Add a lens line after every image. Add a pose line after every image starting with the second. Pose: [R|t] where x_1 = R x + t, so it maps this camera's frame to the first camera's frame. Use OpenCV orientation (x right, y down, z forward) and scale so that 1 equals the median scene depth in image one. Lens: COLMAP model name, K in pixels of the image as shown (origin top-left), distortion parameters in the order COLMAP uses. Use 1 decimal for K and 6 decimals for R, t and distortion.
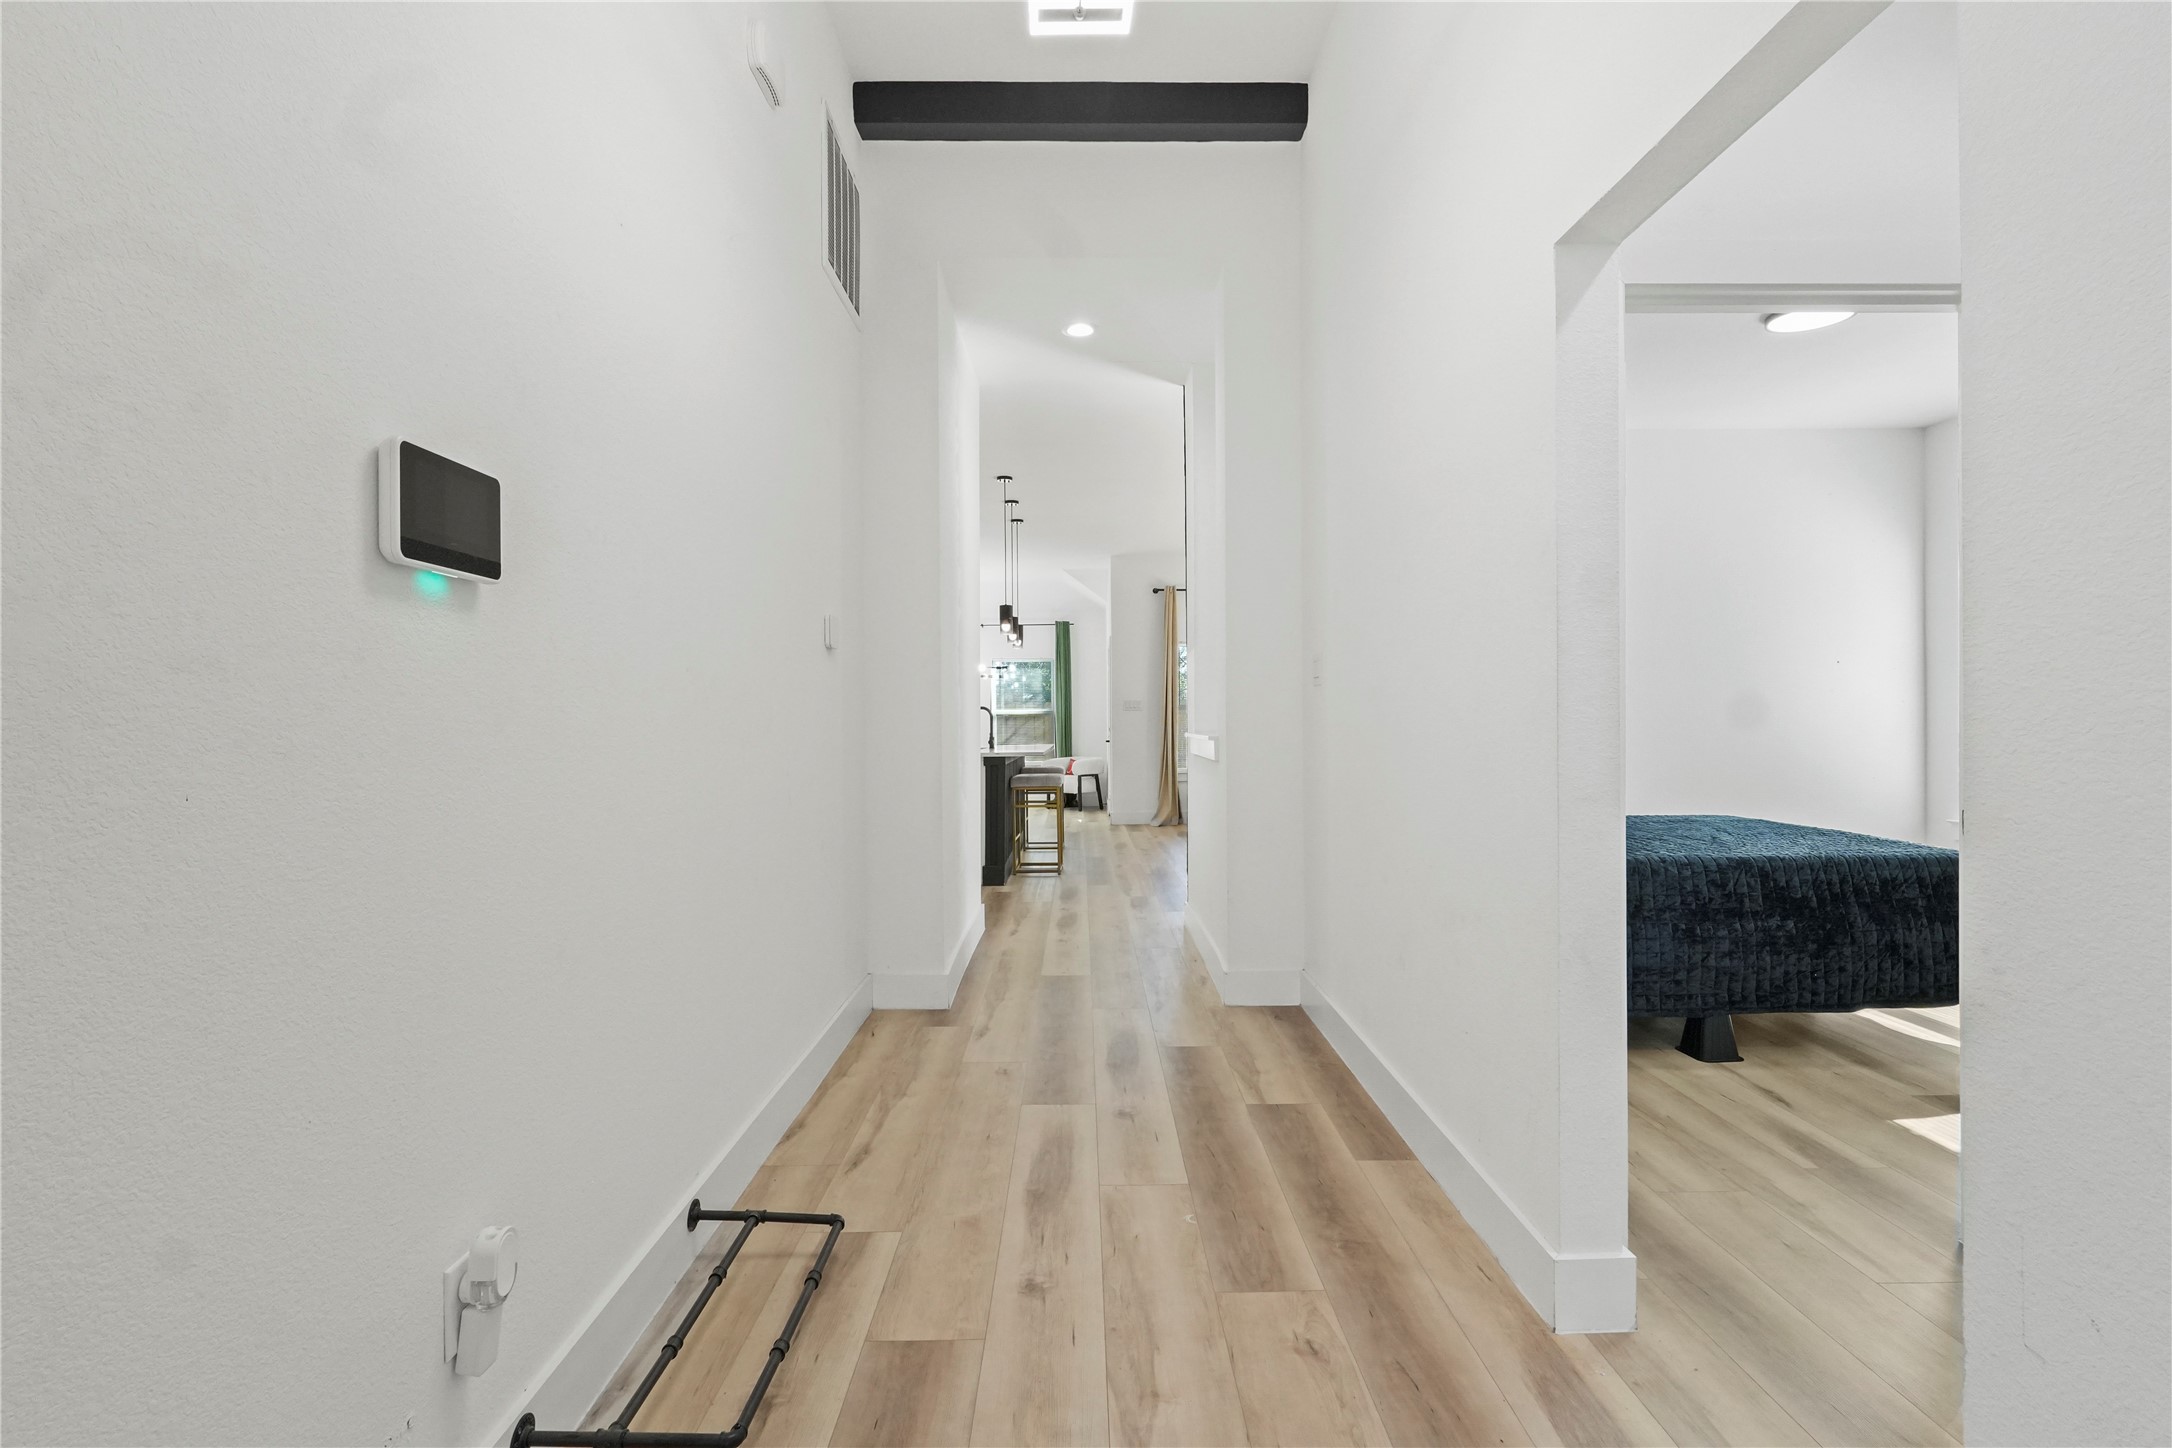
lens RADIAL K [[1015.3, 0, 1079.7], [0, 1015.3, 726.8], [0, 0, 1]] dist [-0.003041, 0.001270]
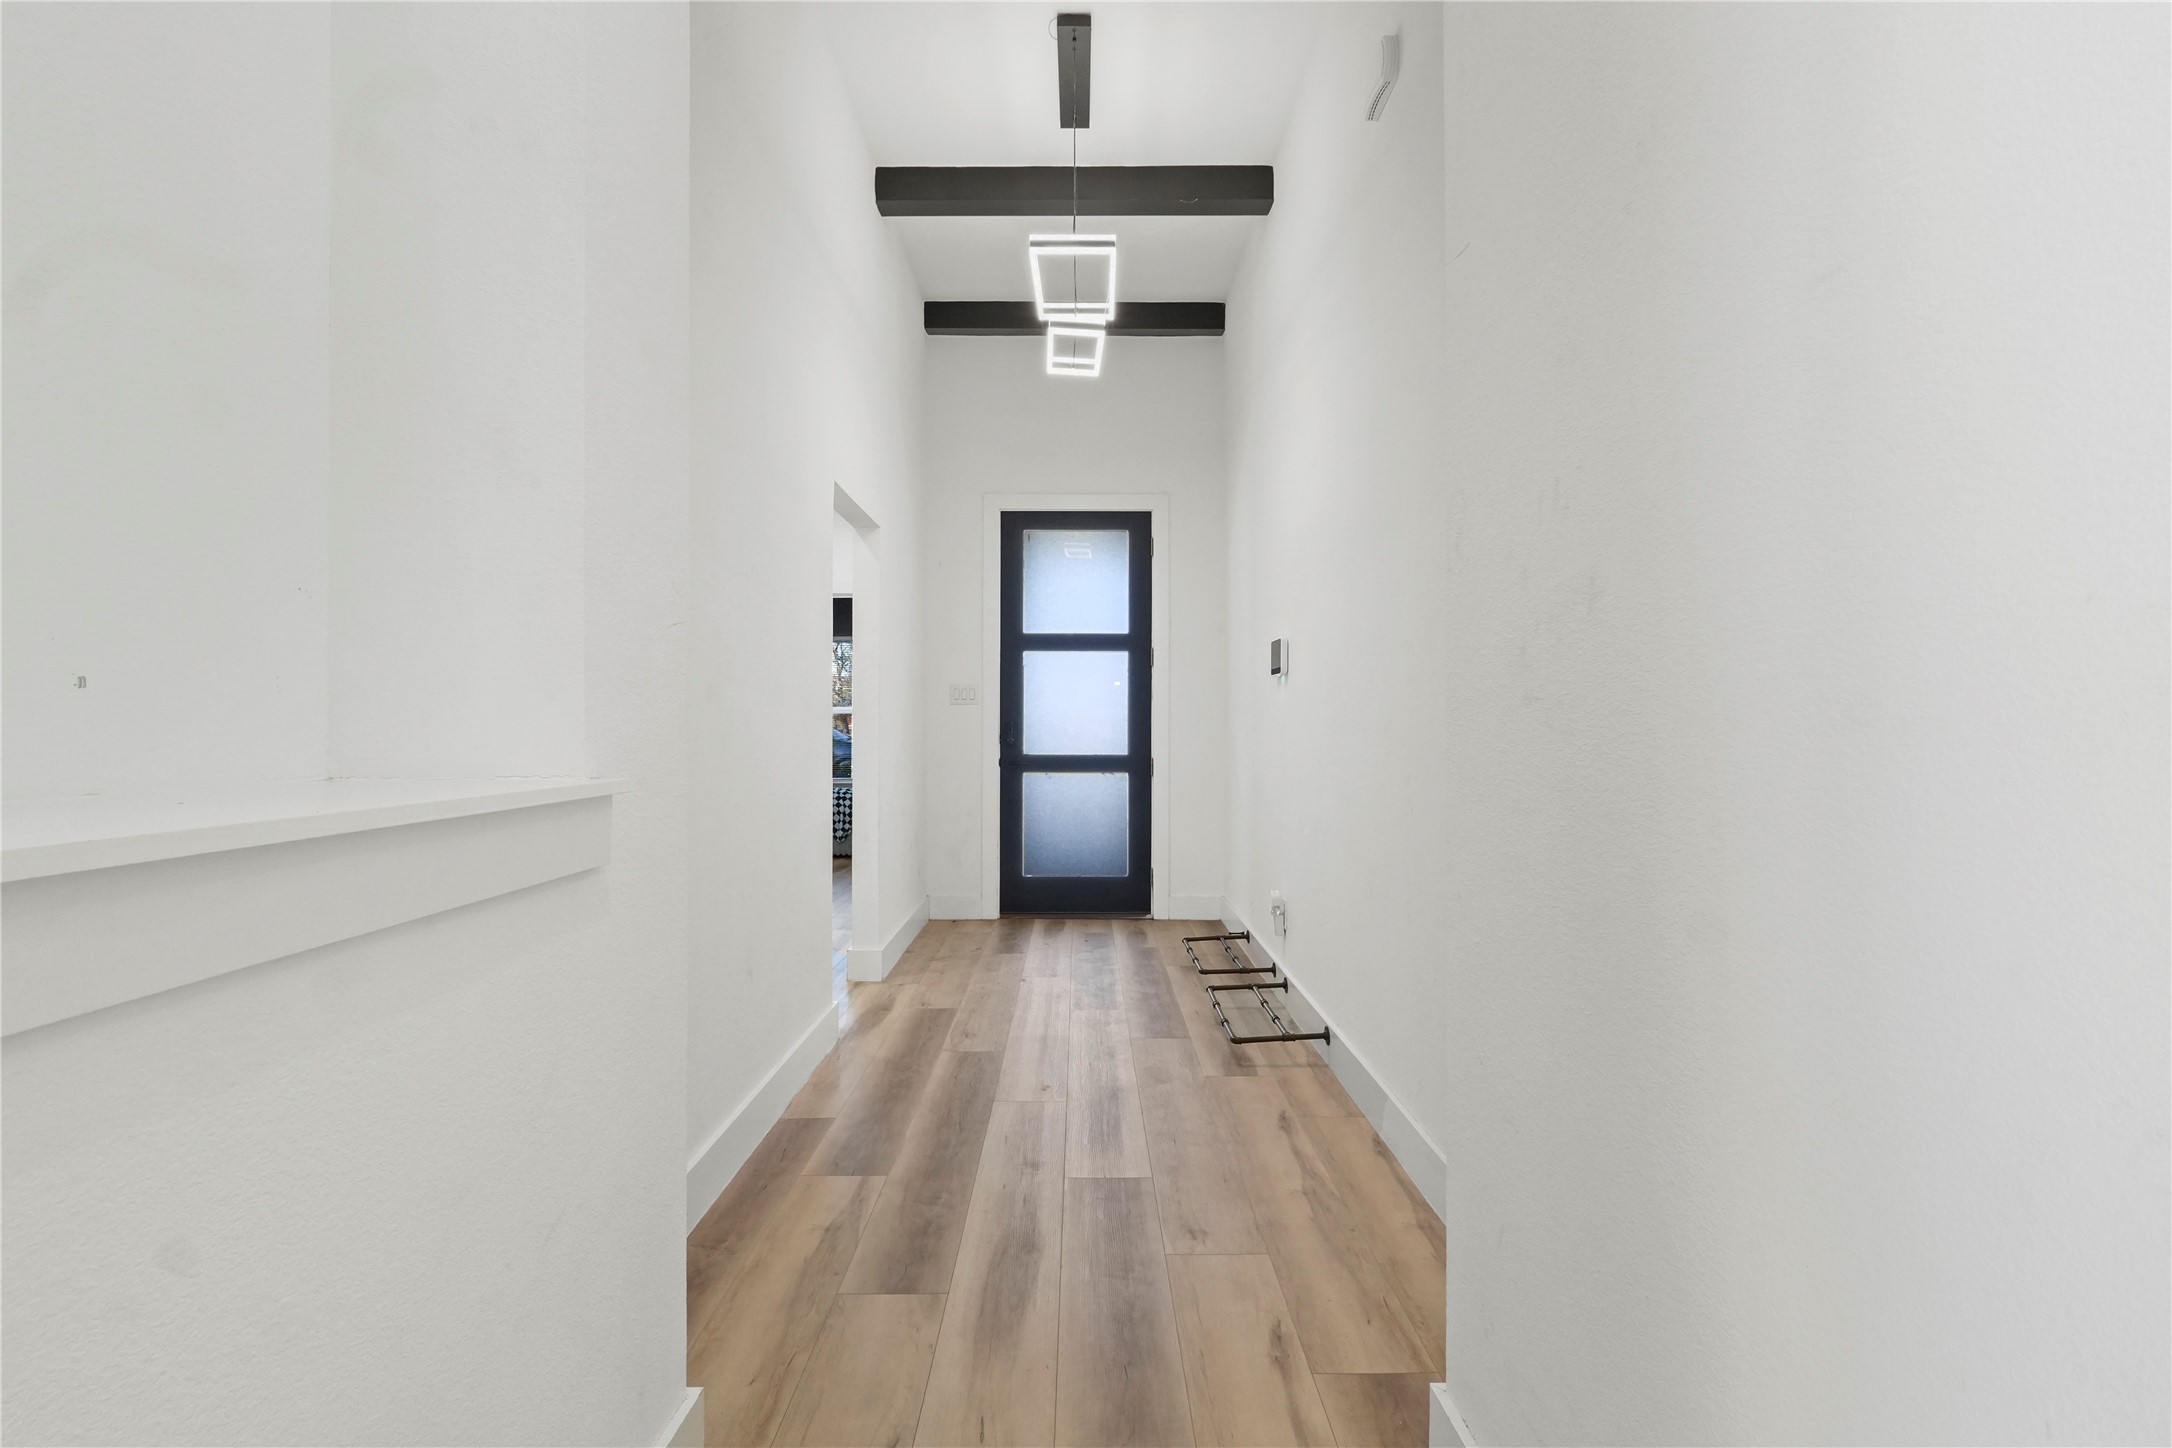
lens RADIAL K [[1015.3, 0, 1087.9], [0, 1015.3, 723.6], [0, 0, 1]] dist [-0.003041, 0.001270]
pose [[-0.999889, 0.011380, -0.009620, -0.000229], [0.011358, 0.999933, 0.002329, -0.005033], [0.009646, 0.002219, -0.999951, 1.308963]]
